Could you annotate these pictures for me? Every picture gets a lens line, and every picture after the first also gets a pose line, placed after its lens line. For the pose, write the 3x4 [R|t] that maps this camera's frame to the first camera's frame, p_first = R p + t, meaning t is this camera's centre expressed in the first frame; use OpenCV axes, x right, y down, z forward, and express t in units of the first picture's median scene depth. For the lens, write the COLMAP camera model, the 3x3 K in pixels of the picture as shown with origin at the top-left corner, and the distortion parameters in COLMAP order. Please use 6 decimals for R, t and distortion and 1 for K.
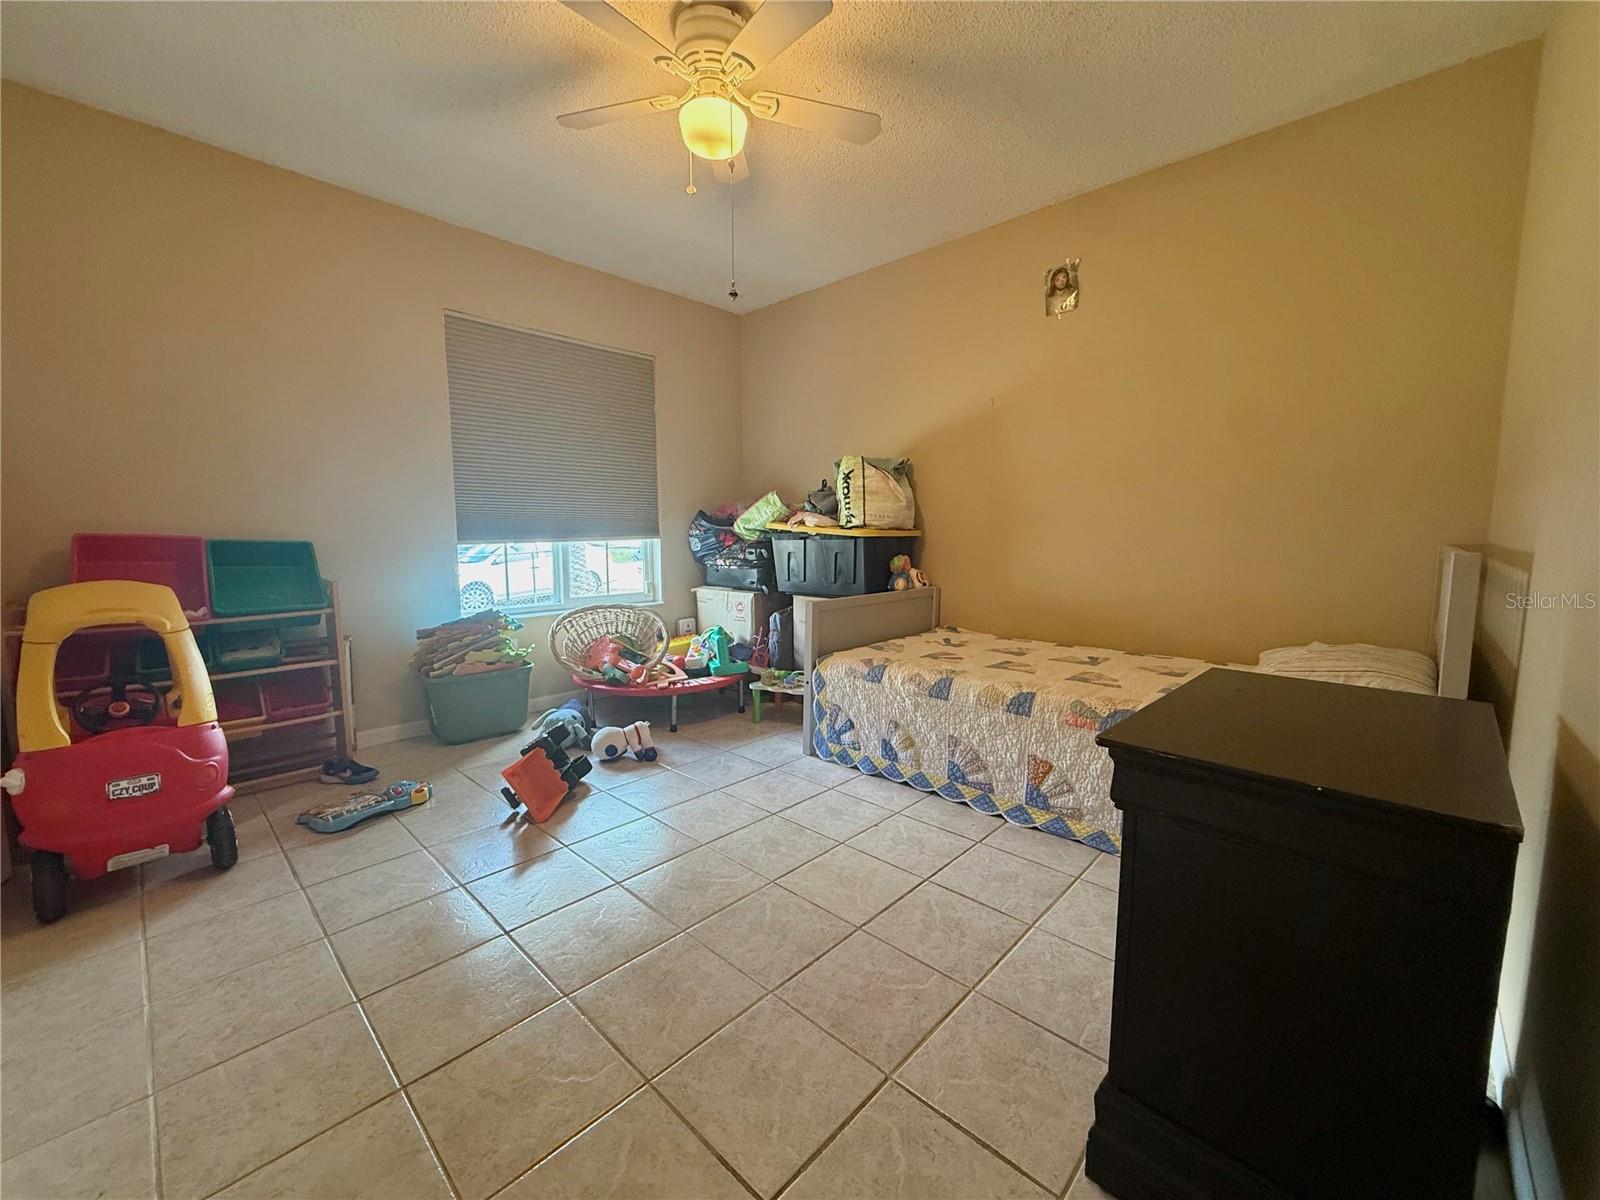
lens RADIAL K [[636.8, 0, 806.7], [0, 636.8, 598.4], [0, 0, 1]] dist [-0.001159, 0.000101]
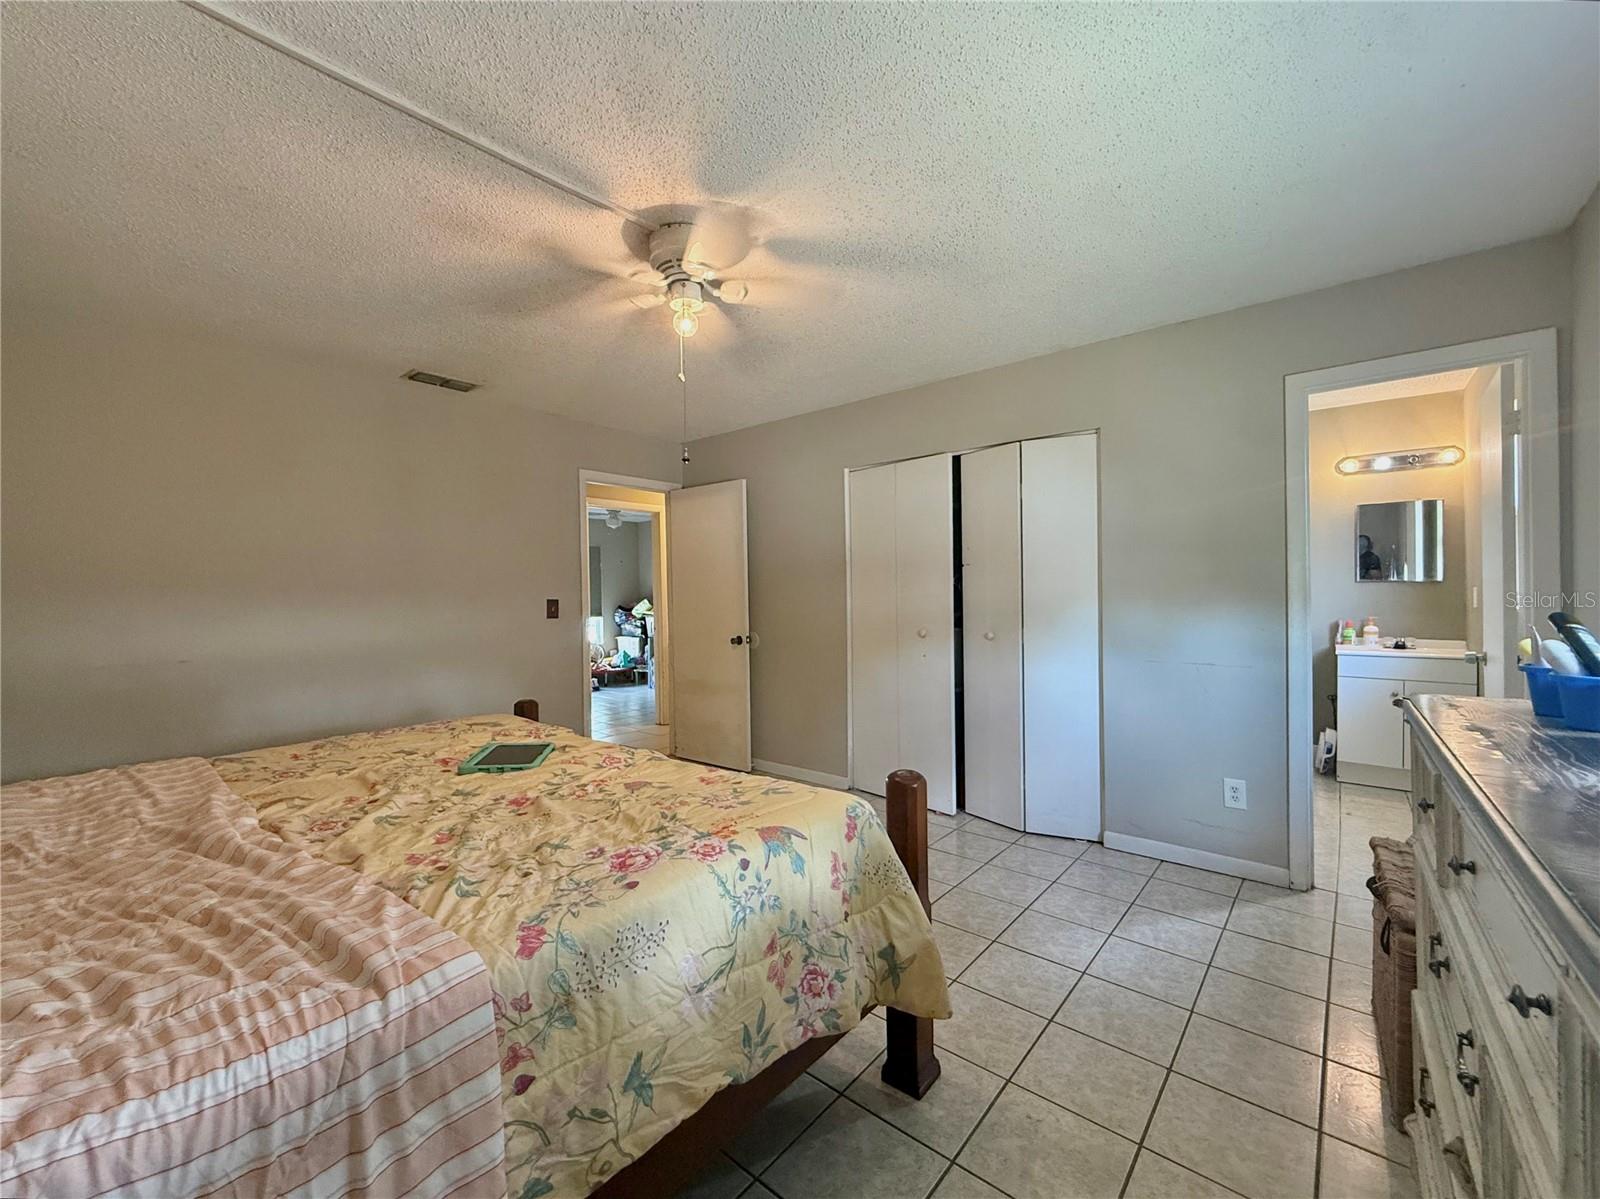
lens RADIAL K [[636.8, 0, 791.8], [0, 636.8, 602.5], [0, 0, 1]] dist [-0.001159, 0.000101]
pose [[0.998485, -0.012300, 0.053629, 0.397282], [0.017492, 0.995087, -0.097446, 0.110444], [-0.052167, 0.098236, 0.993795, -1.600764]]
